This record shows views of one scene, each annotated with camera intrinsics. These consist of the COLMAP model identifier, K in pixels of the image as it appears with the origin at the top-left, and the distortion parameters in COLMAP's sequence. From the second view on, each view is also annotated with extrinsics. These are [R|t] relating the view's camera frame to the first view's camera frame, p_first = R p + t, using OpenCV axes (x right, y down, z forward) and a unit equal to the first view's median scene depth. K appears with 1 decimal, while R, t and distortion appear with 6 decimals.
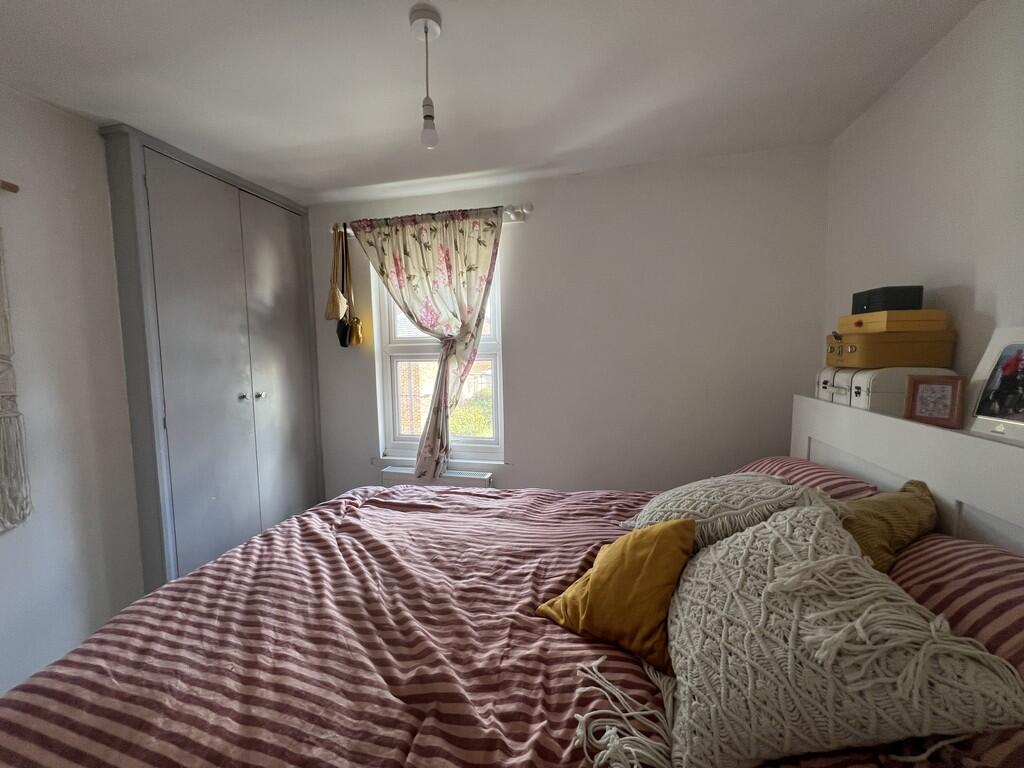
lens RADIAL K [[410.1, 0, 510.8], [0, 410.1, 386.4], [0, 0, 1]] dist [-0.001437, -0.000420]
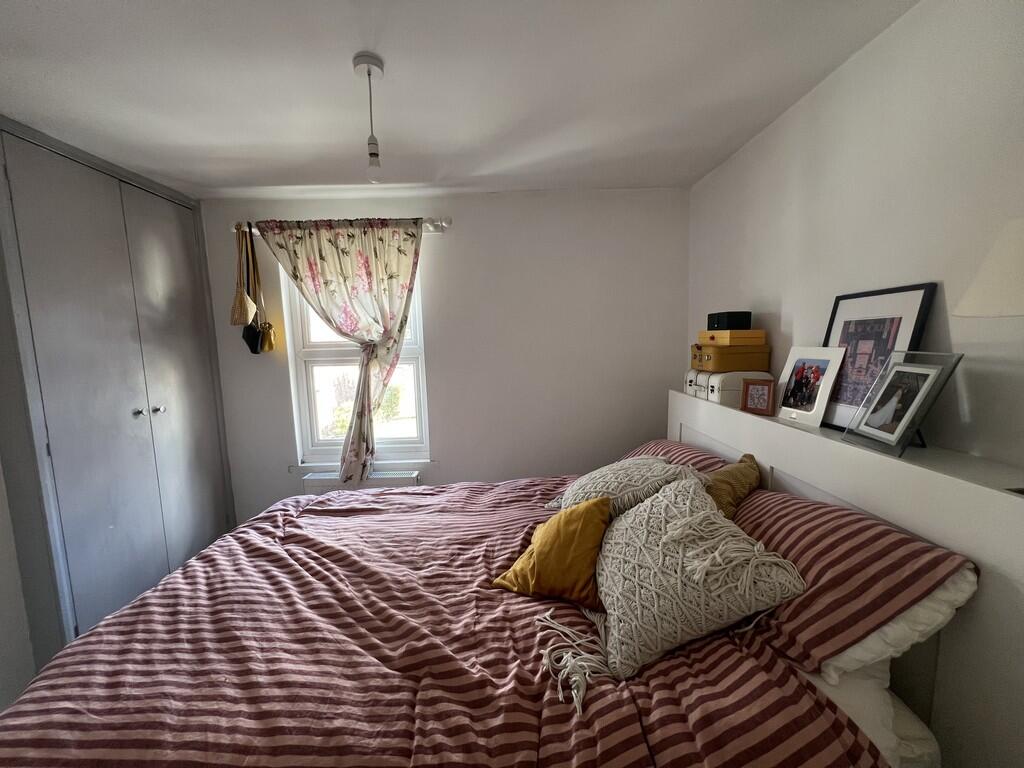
lens RADIAL K [[410.1, 0, 512.0], [0, 410.1, 385.7], [0, 0, 1]] dist [-0.001437, -0.000420]
pose [[0.967743, -0.037293, 0.249163, -0.152868], [0.030512, 0.999053, 0.031024, -0.074379], [-0.250084, -0.022421, 0.967964, -0.170202]]
